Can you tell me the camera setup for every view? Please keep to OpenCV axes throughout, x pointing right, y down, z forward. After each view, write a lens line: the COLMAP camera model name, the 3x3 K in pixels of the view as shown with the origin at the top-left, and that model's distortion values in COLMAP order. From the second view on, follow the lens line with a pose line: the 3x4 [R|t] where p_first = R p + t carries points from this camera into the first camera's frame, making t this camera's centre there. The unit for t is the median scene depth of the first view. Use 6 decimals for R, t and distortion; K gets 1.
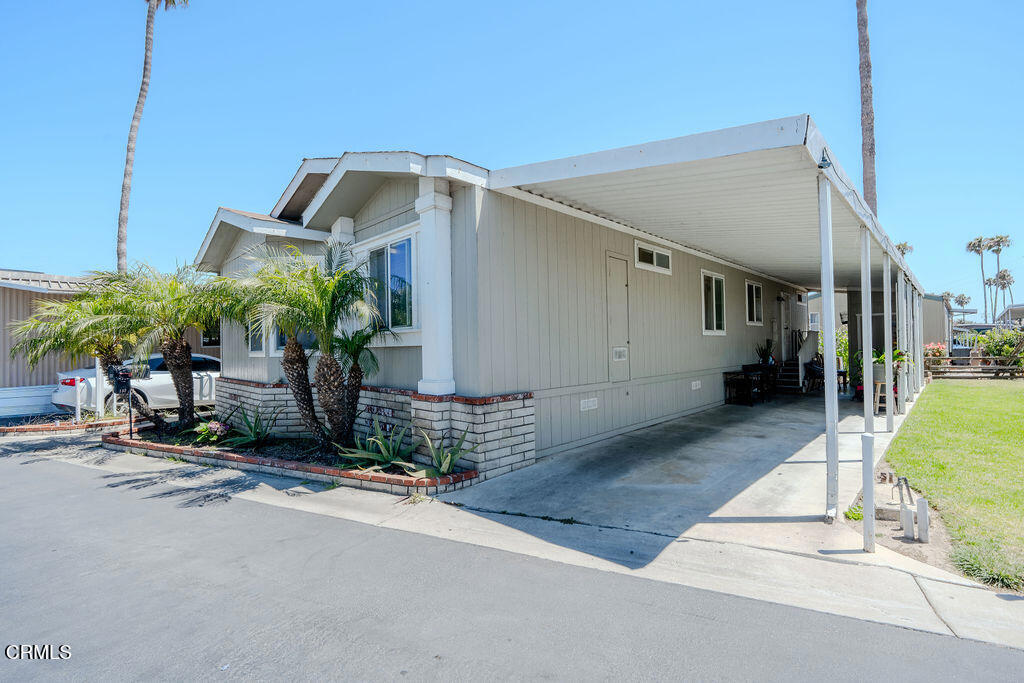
lens RADIAL K [[456.1, 0, 512.0], [0, 456.1, 341.5], [0, 0, 1]] dist [-0.001962, -0.000454]
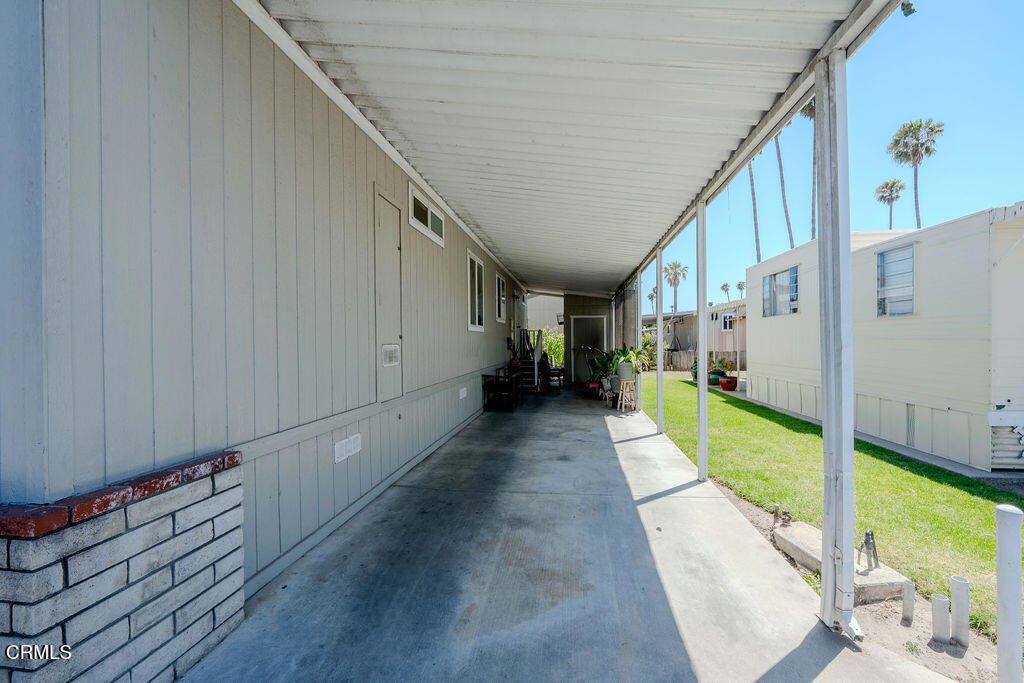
lens RADIAL K [[456.1, 0, 512.0], [0, 456.1, 341.5], [0, 0, 1]] dist [-0.001962, -0.000454]
pose [[0.804056, 0.008525, 0.594492, -0.001849], [-0.010213, 0.999948, -0.000525, 0.009126], [-0.594465, -0.005649, 0.804102, 0.529932]]
